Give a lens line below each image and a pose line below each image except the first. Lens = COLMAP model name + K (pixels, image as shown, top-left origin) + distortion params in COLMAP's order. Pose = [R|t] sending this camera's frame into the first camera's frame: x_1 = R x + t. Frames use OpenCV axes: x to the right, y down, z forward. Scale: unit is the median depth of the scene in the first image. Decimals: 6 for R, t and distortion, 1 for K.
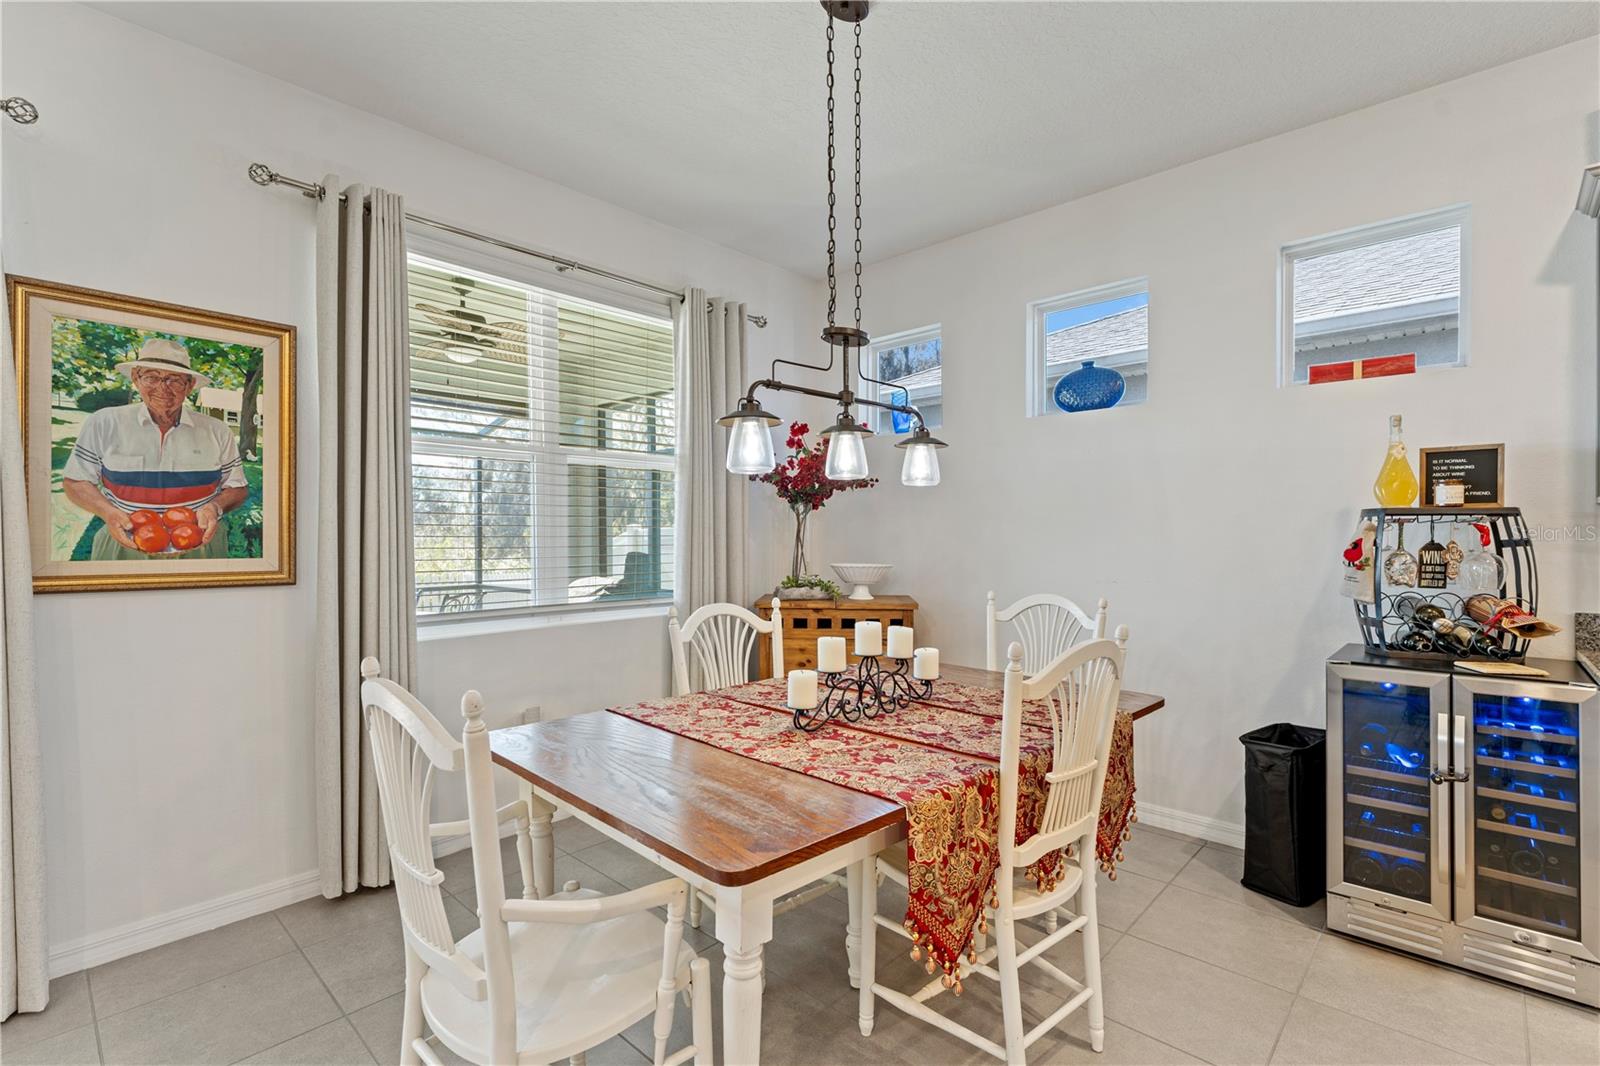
lens RADIAL K [[738.5, 0, 802.4], [0, 738.5, 538.9], [0, 0, 1]] dist [-0.000693, 0.000242]
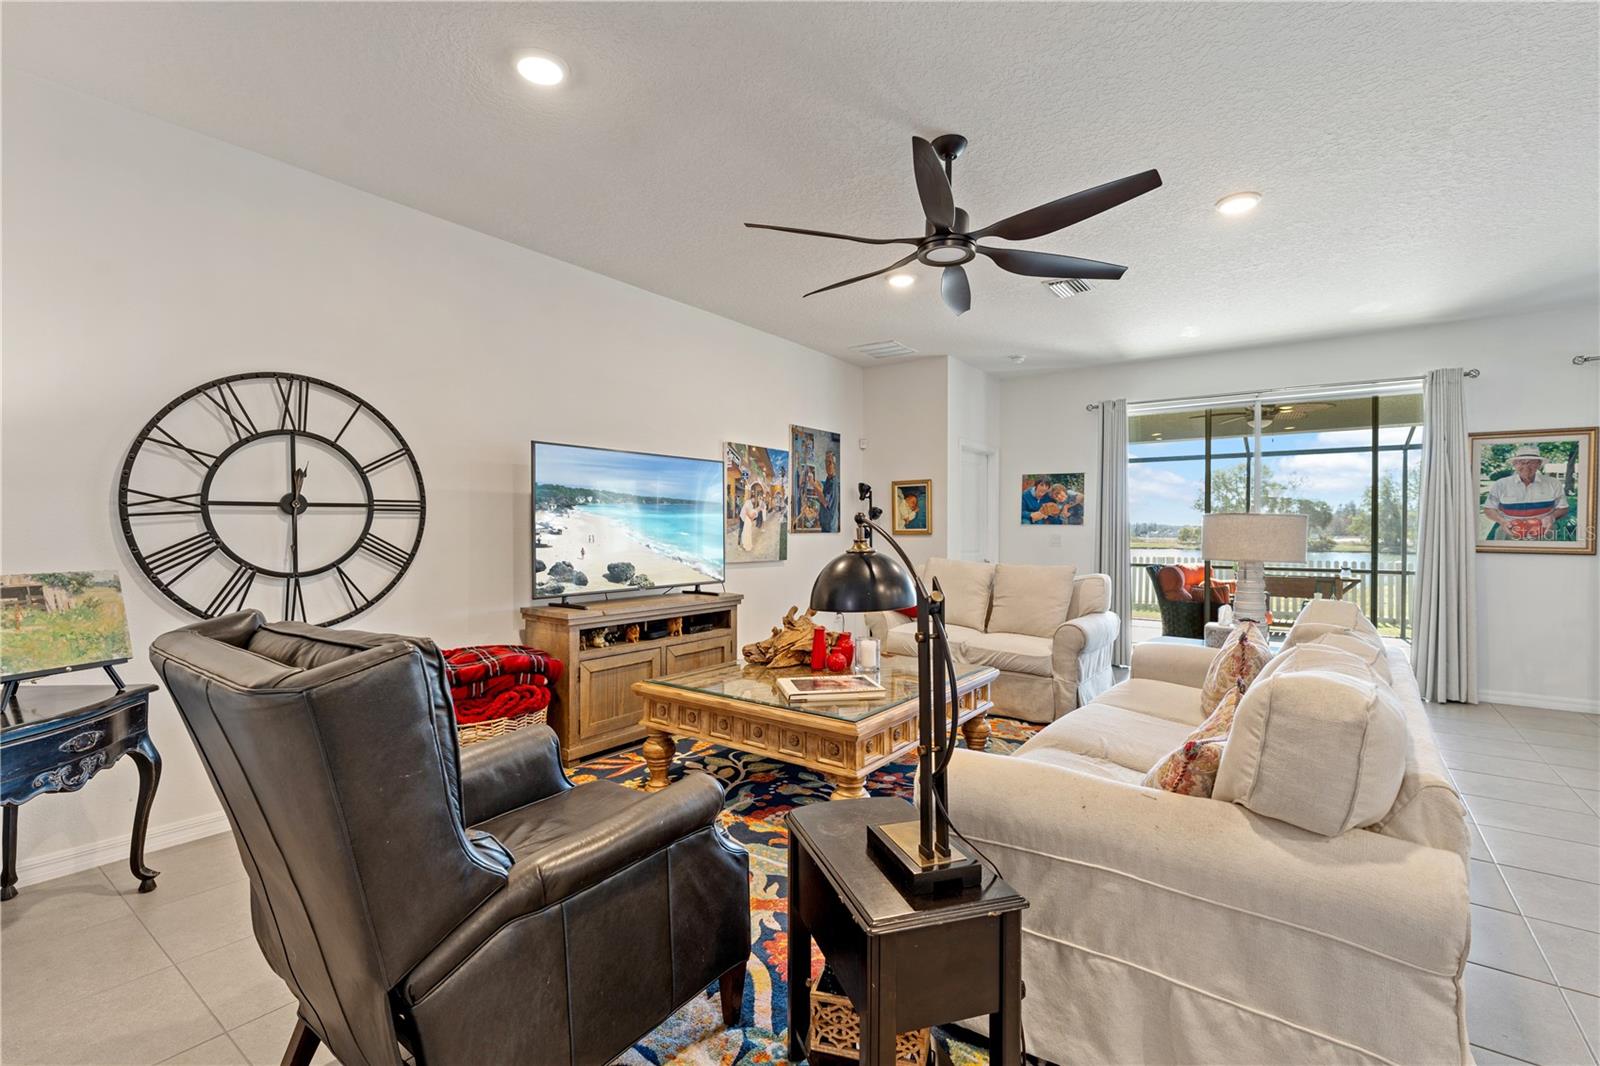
lens RADIAL K [[713.2, 0, 787.3], [0, 713.2, 532.9], [0, 0, 1]] dist [-0.001080, -0.000477]
pose [[0.110454, 0.009168, -0.993839, 1.073959], [-0.010156, 0.999916, 0.008096, 0.008569], [0.993829, 0.009199, 0.110538, -1.513634]]
